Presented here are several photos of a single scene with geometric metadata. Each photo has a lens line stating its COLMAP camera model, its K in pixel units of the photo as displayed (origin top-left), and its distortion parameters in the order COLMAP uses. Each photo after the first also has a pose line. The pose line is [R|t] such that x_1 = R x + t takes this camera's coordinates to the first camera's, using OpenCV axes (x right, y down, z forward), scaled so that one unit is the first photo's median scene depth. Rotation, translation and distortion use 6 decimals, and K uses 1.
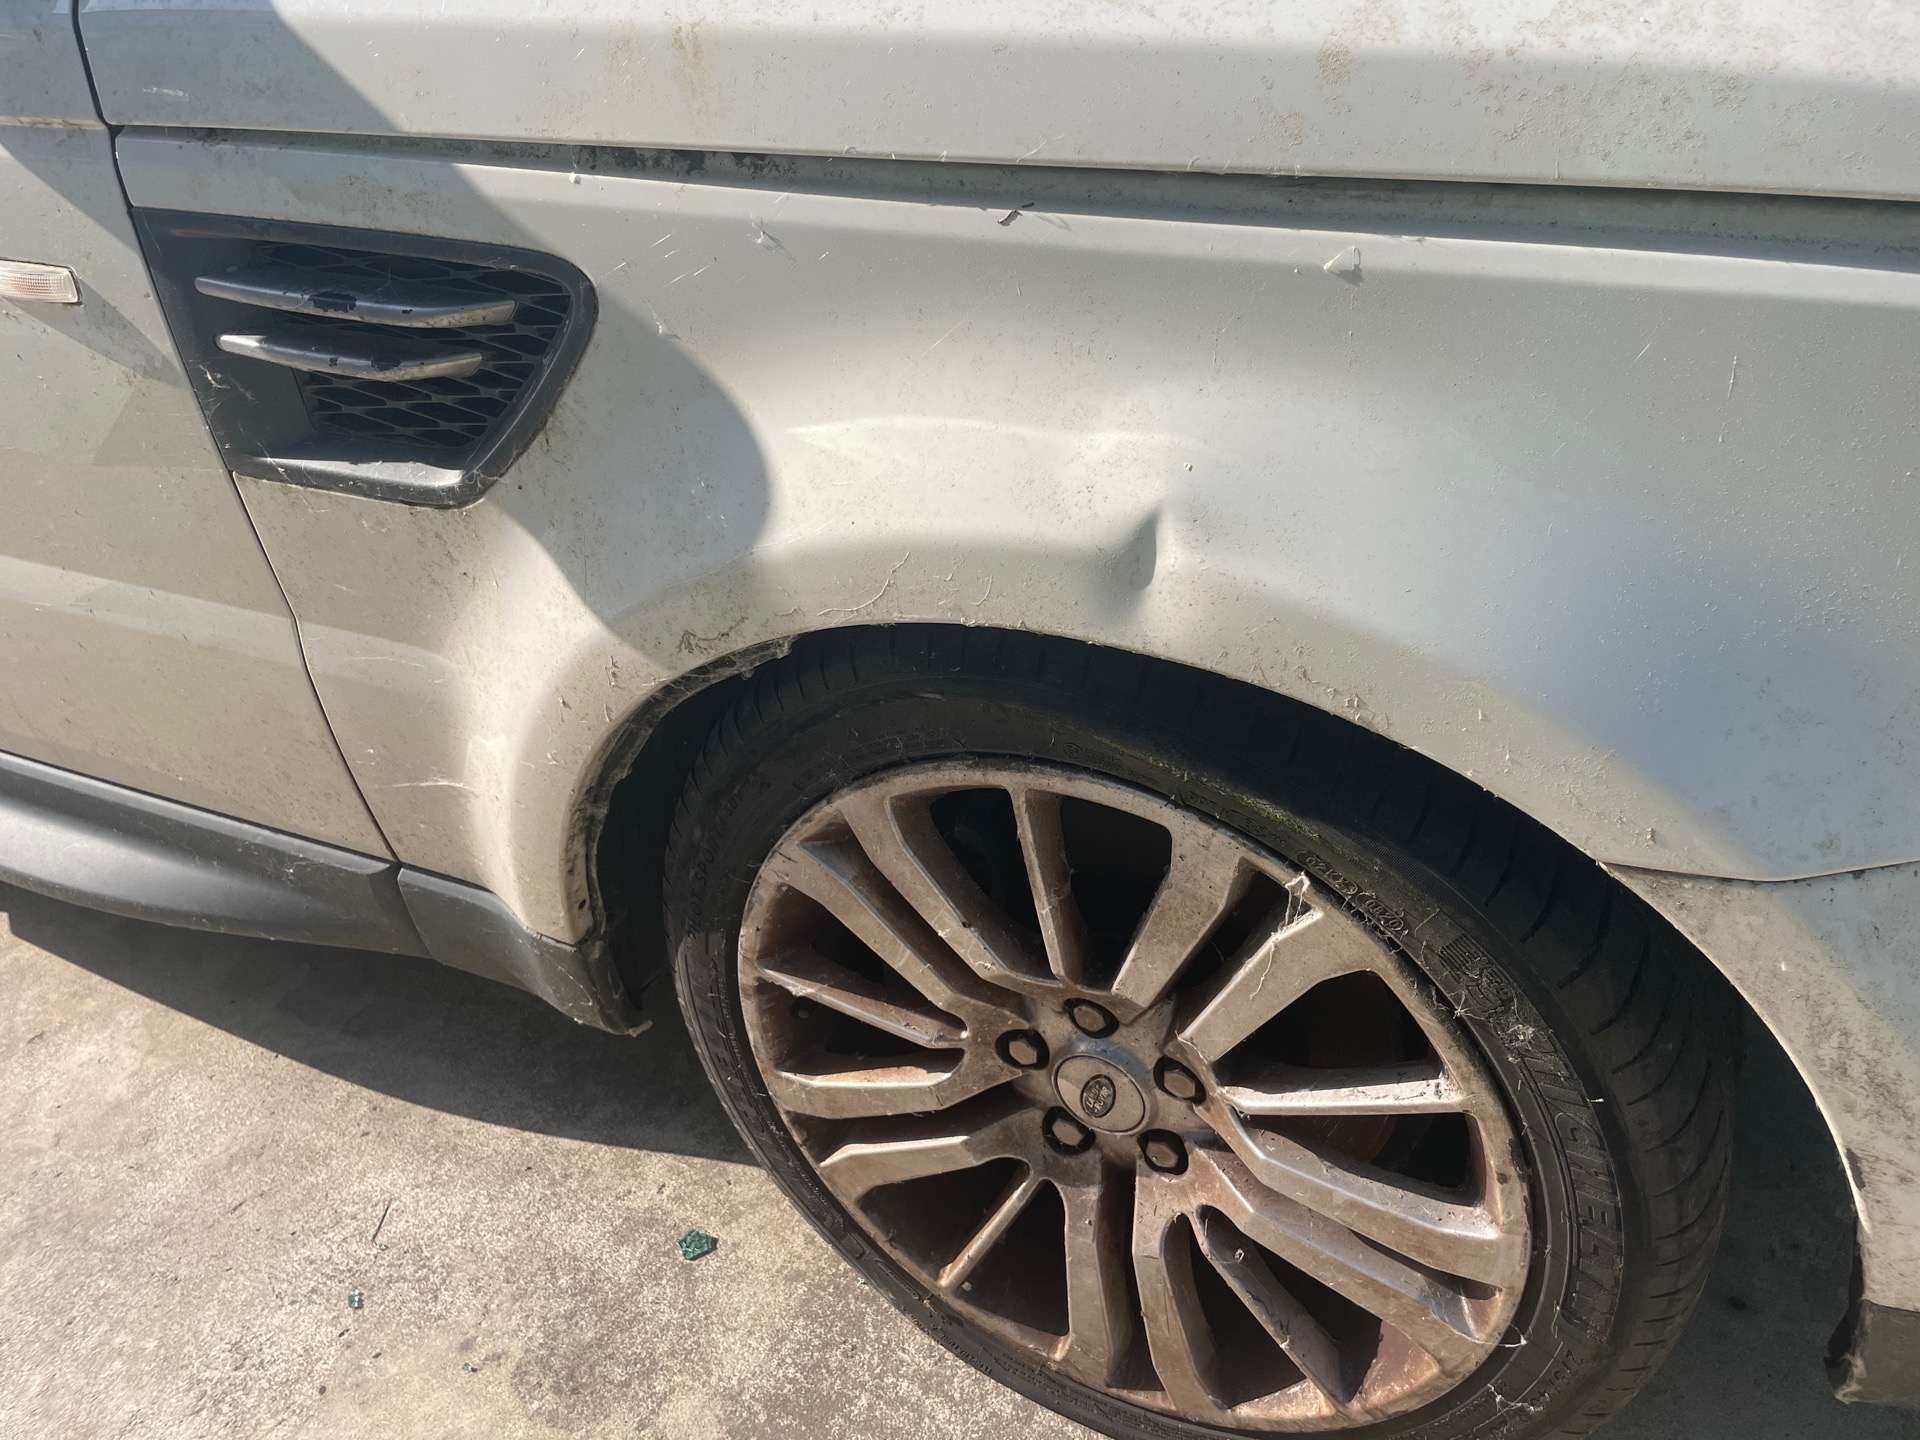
lens RADIAL K [[1480.4, 0, 953.9], [0, 1480.4, 717.2], [0, 0, 1]] dist [0.087394, -0.118789]
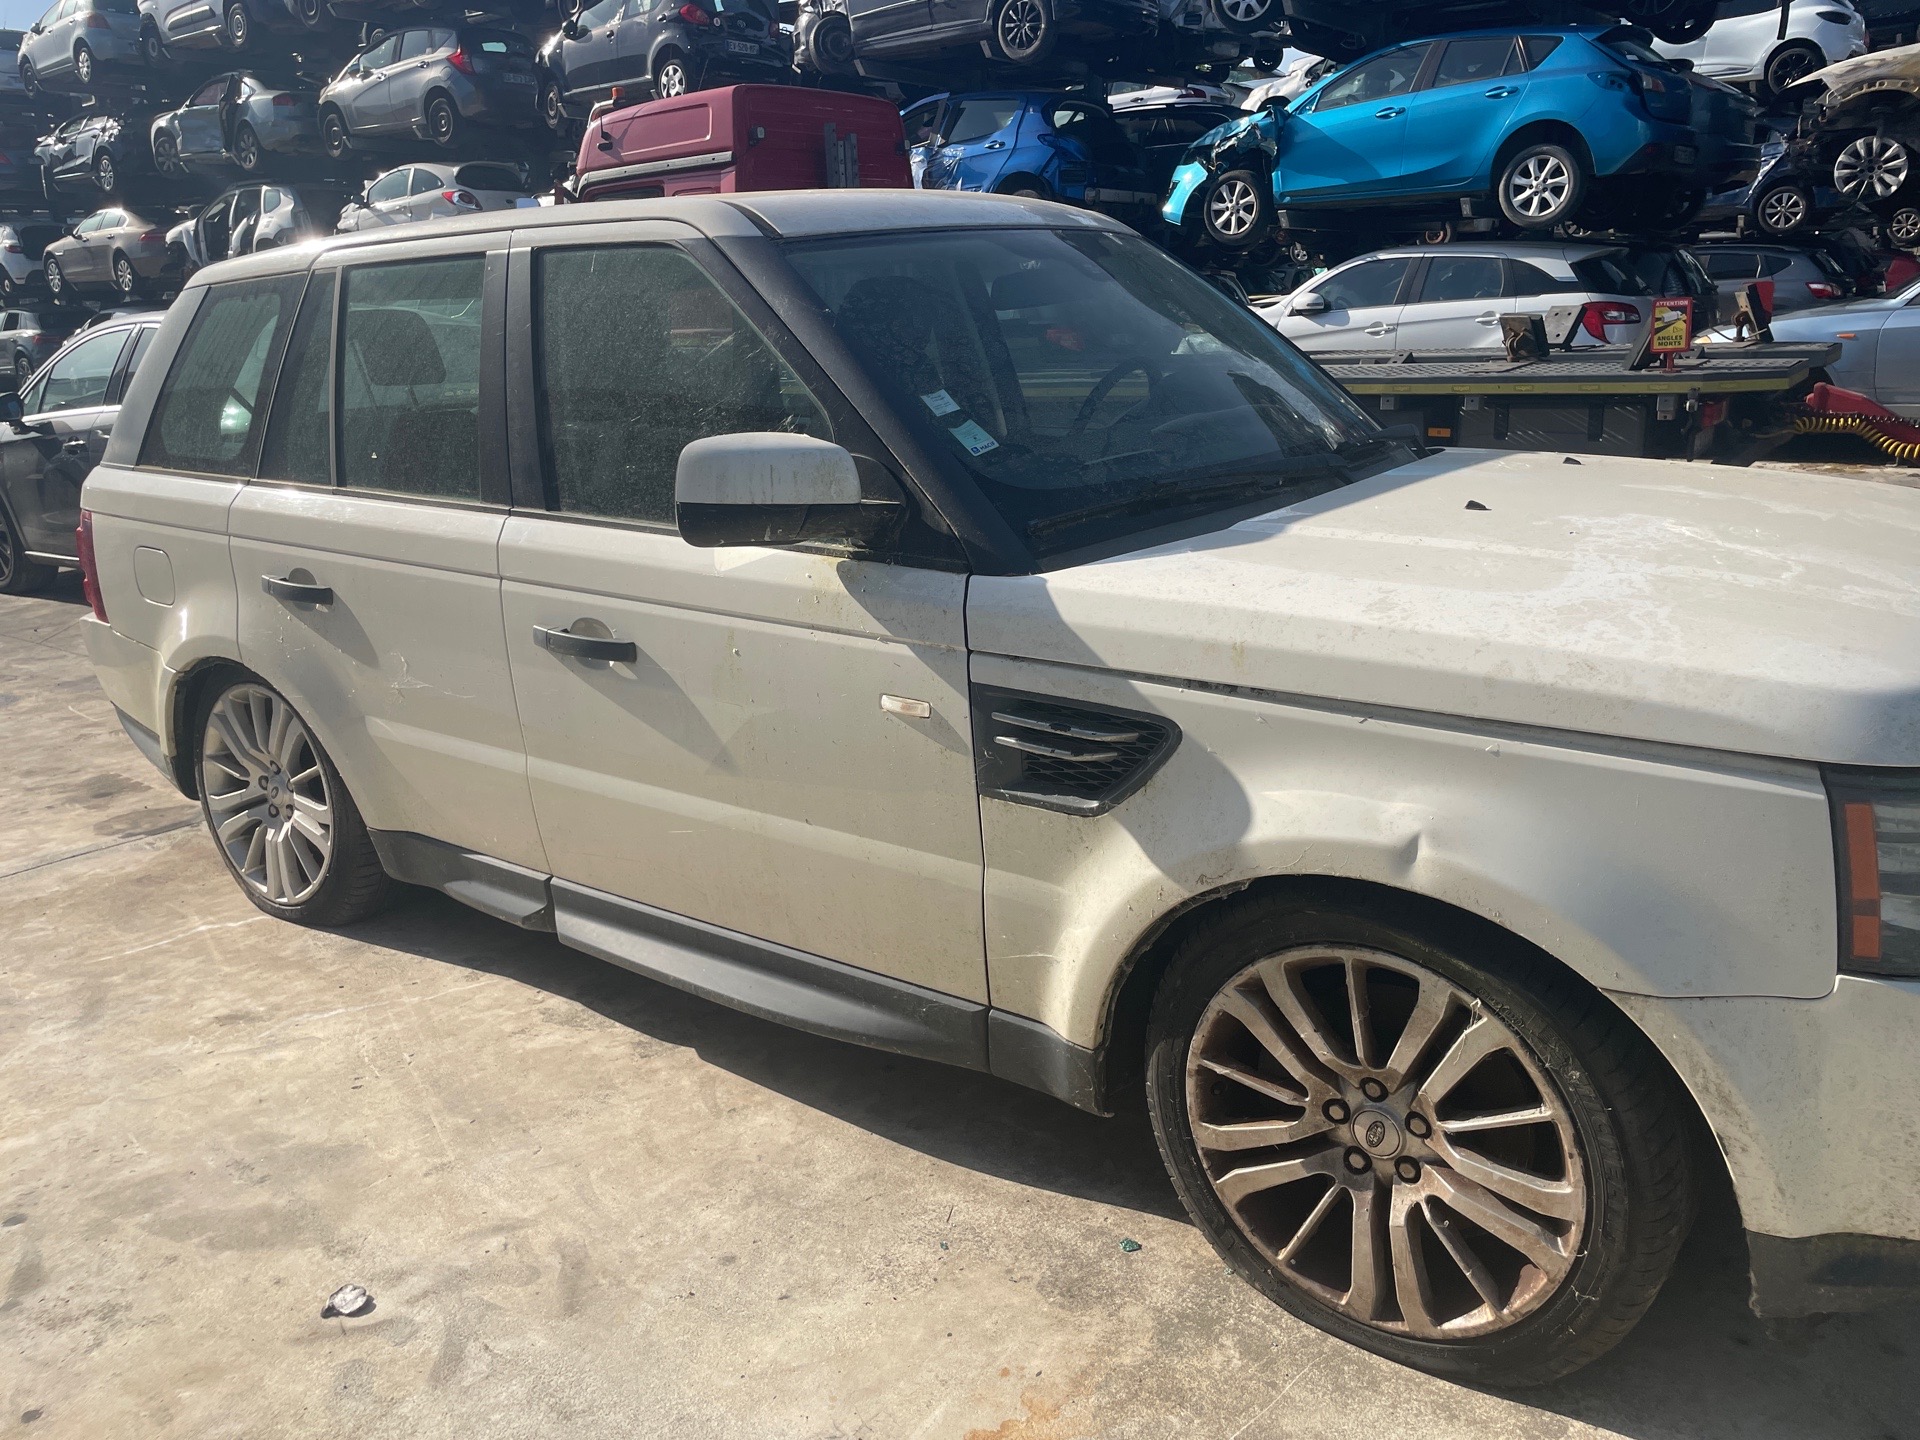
lens RADIAL K [[1462.2, 0, 953.4], [0, 1462.2, 697.2], [0, 0, 1]] dist [0.072318, -0.099544]
pose [[0.983007, 0.077447, -0.166431, -0.174283], [-0.121971, 0.953134, -0.276874, 0.308307], [0.137188, 0.292469, 0.946383, -1.116248]]
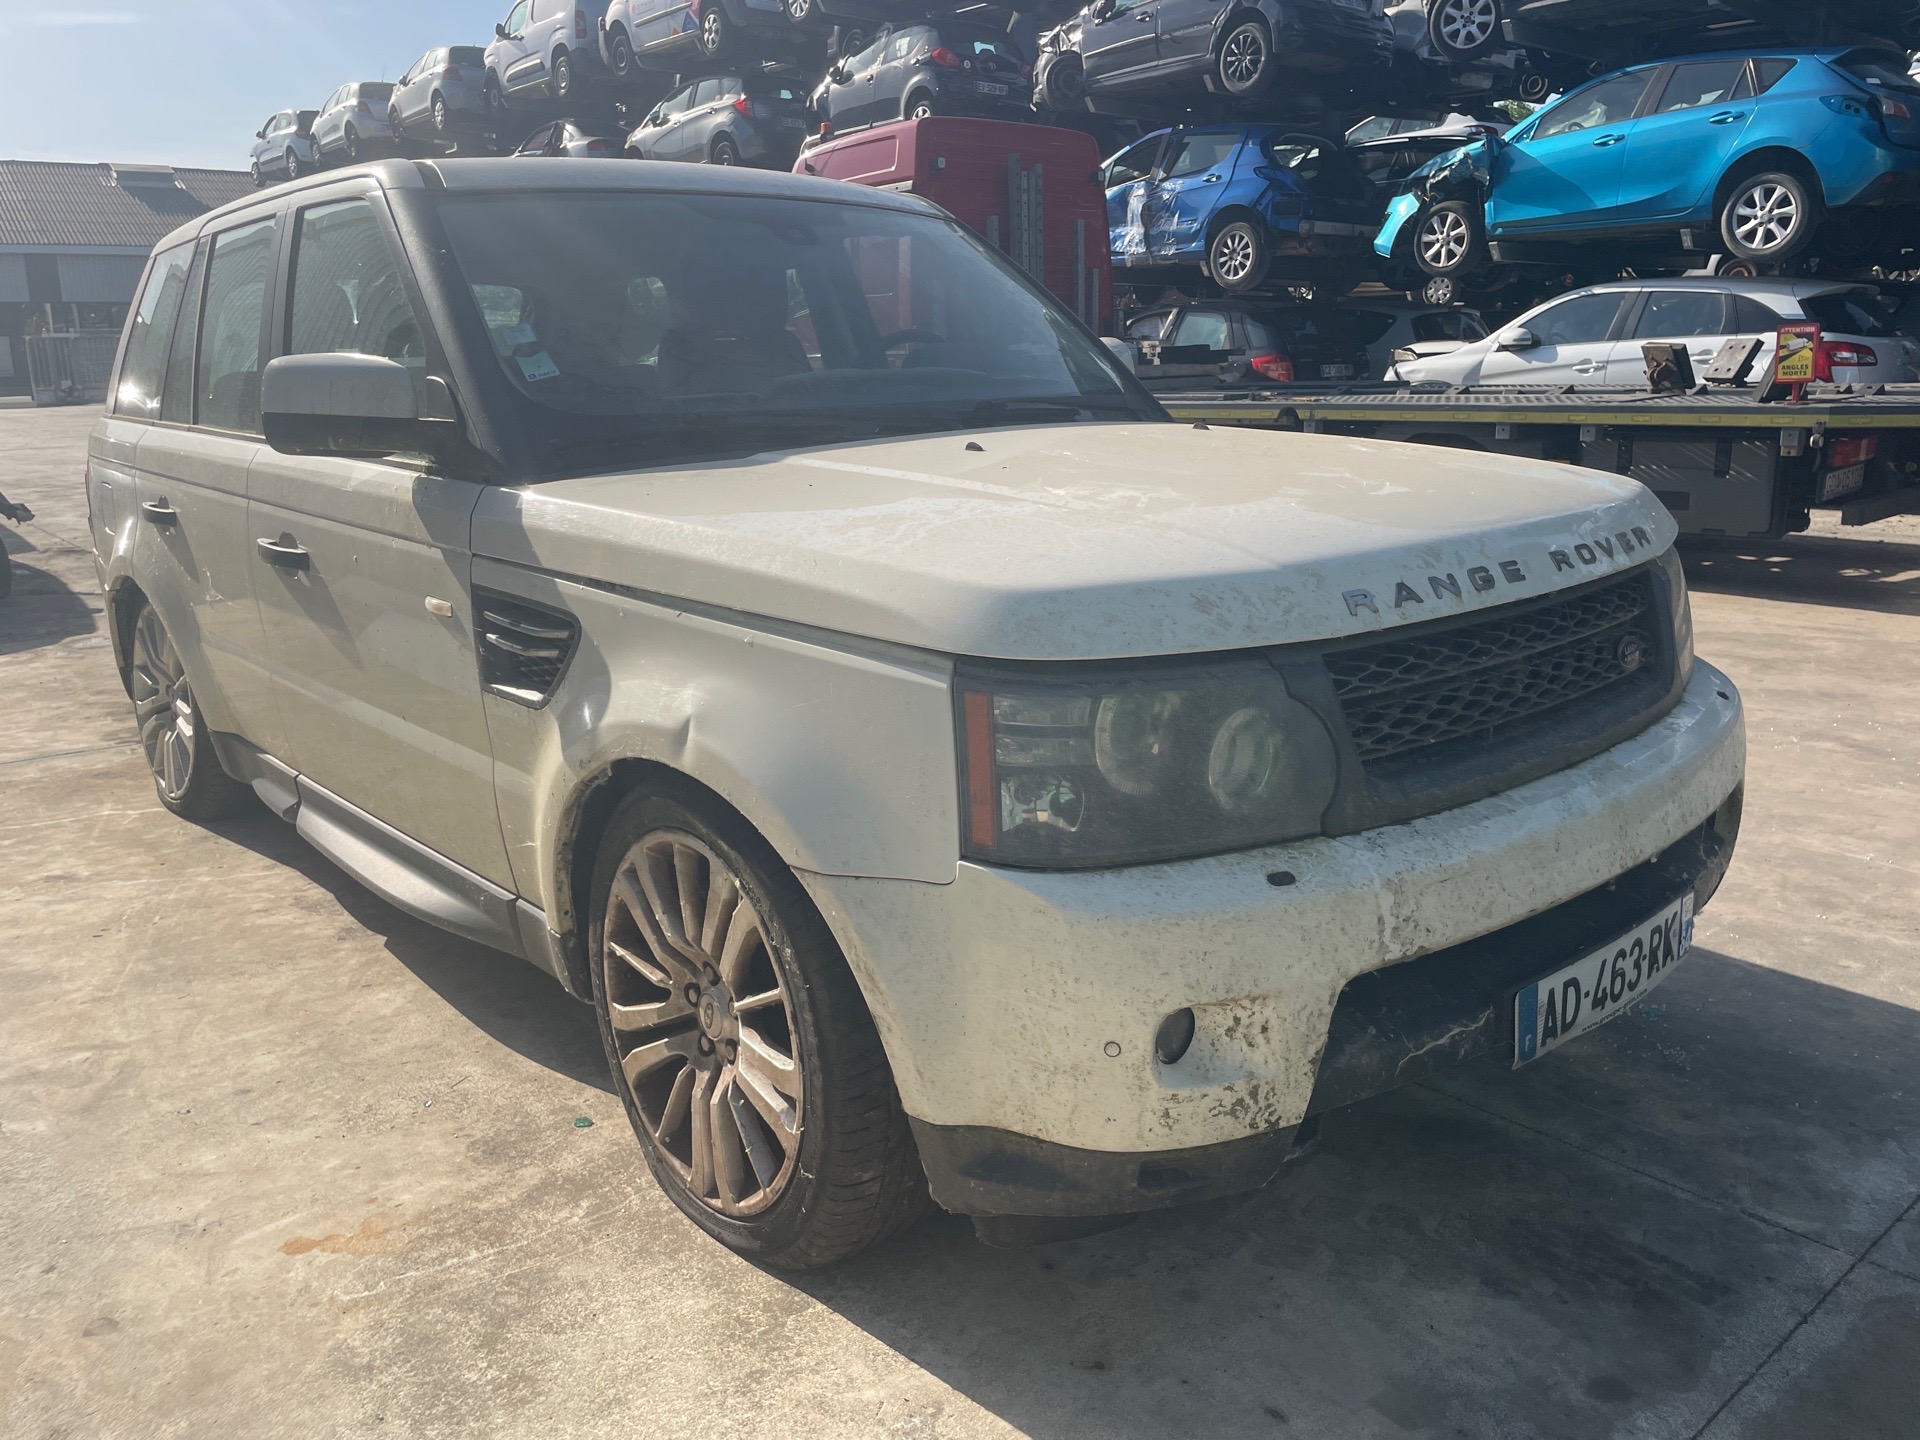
lens RADIAL K [[1462.2, 0, 953.4], [0, 1462.2, 697.2], [0, 0, 1]] dist [0.072318, -0.099544]
pose [[0.923829, 0.137466, -0.357272, 1.081685], [-0.242265, 0.932568, -0.267627, 0.301649], [0.296391, 0.333796, 0.894836, -0.898734]]
